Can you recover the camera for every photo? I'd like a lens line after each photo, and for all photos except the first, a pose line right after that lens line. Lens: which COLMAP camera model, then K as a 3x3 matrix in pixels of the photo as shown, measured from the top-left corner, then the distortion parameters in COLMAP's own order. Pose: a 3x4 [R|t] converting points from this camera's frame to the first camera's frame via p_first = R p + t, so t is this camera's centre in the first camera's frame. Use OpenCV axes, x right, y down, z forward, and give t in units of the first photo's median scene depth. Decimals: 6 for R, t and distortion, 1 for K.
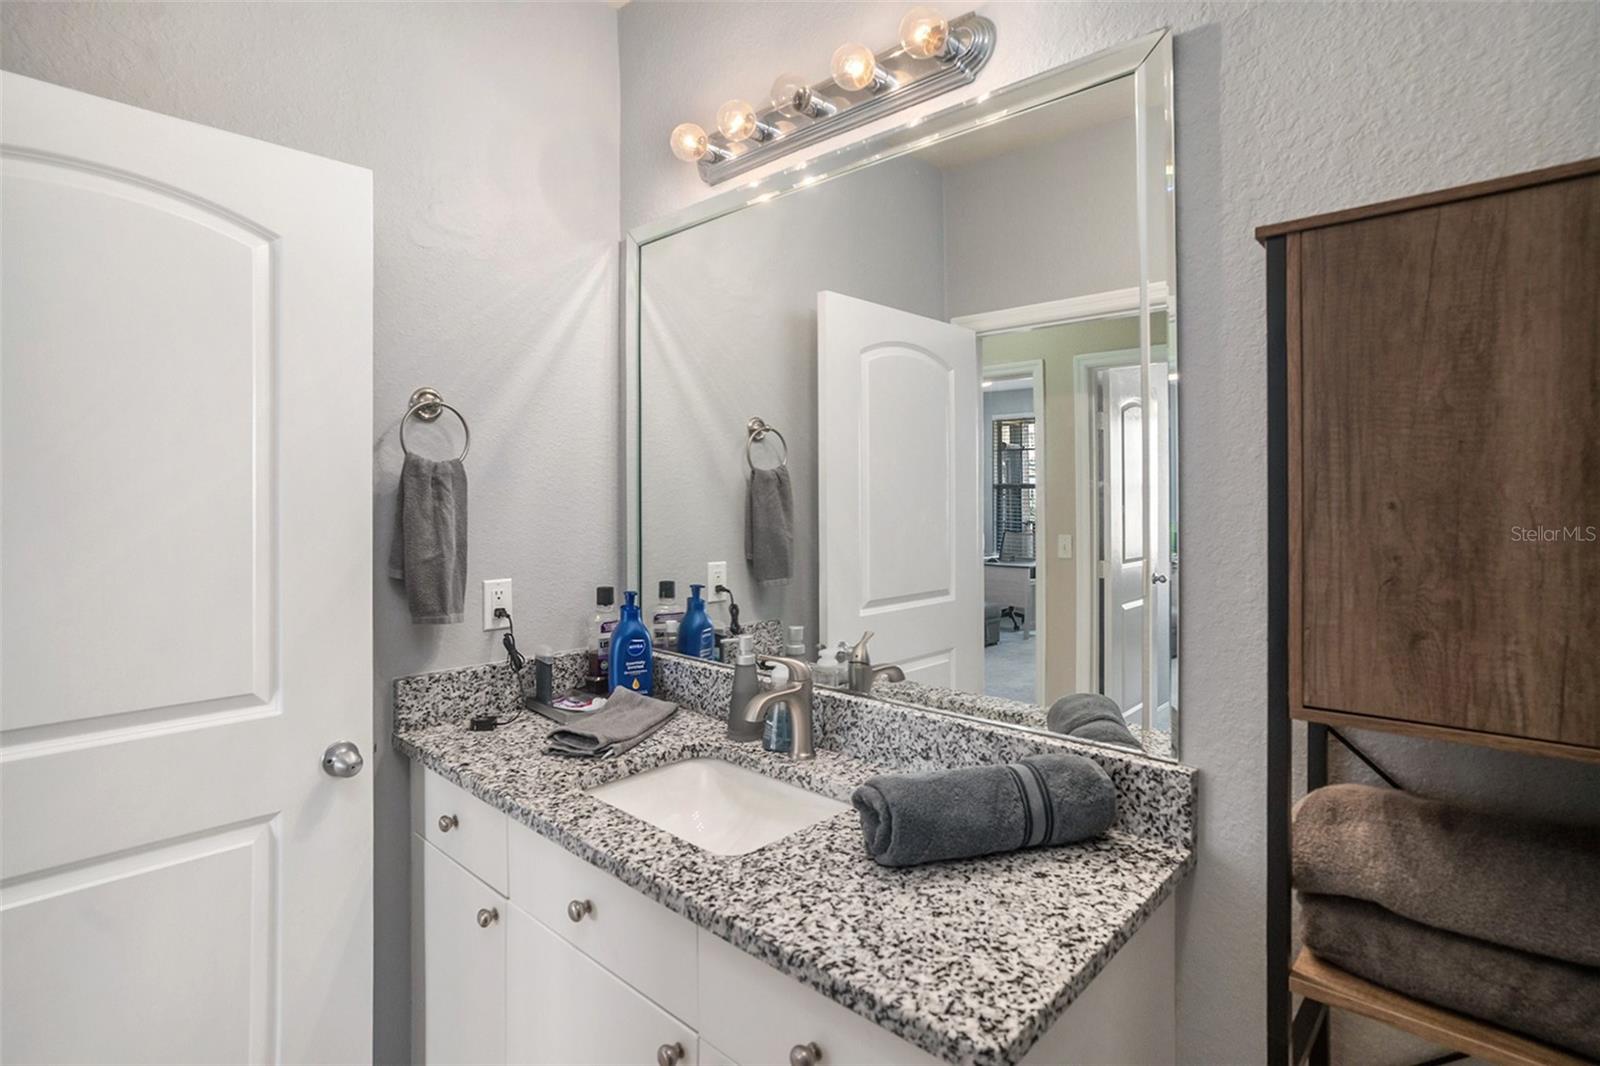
lens RADIAL K [[793.2, 0, 789.6], [0, 793.2, 489.3], [0, 0, 1]] dist [-0.040736, 0.009536]
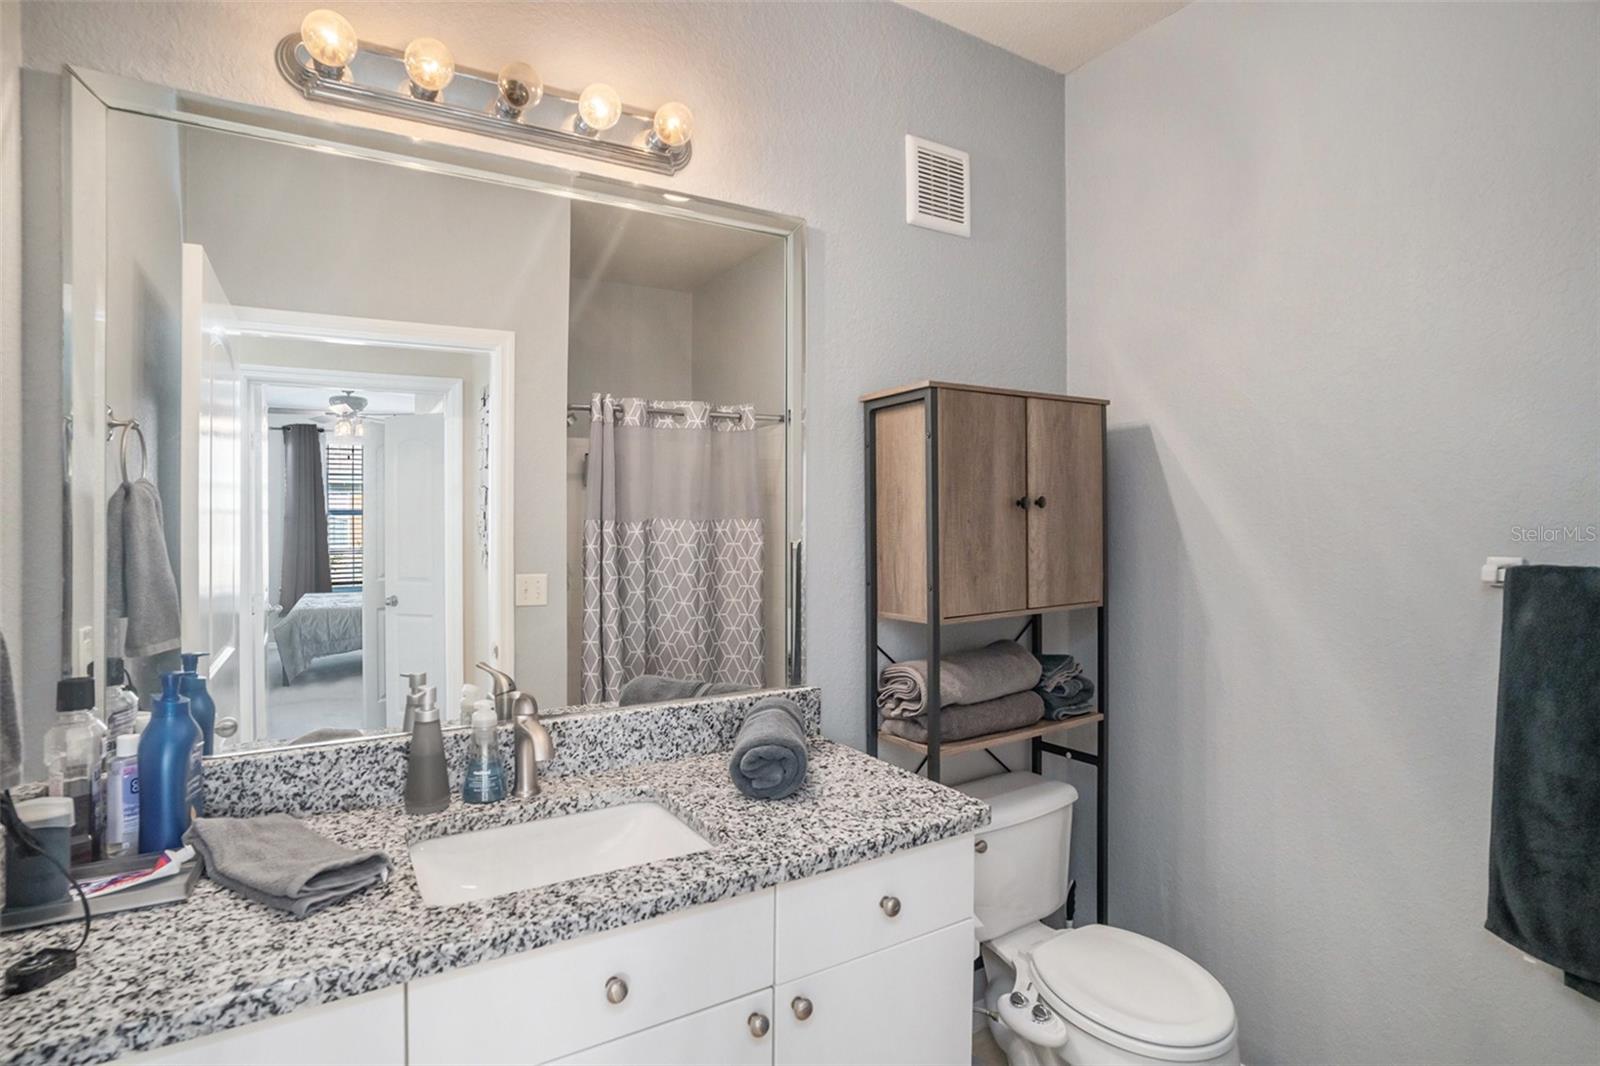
lens RADIAL K [[793.2, 0, 800.5], [0, 793.2, 525.6], [0, 0, 1]] dist [-0.040736, 0.009536]
pose [[0.268010, -0.004551, 0.963405, -1.138041], [-0.003200, 0.999979, 0.005614, 0.017437], [-0.963411, -0.004588, 0.267990, 0.622272]]
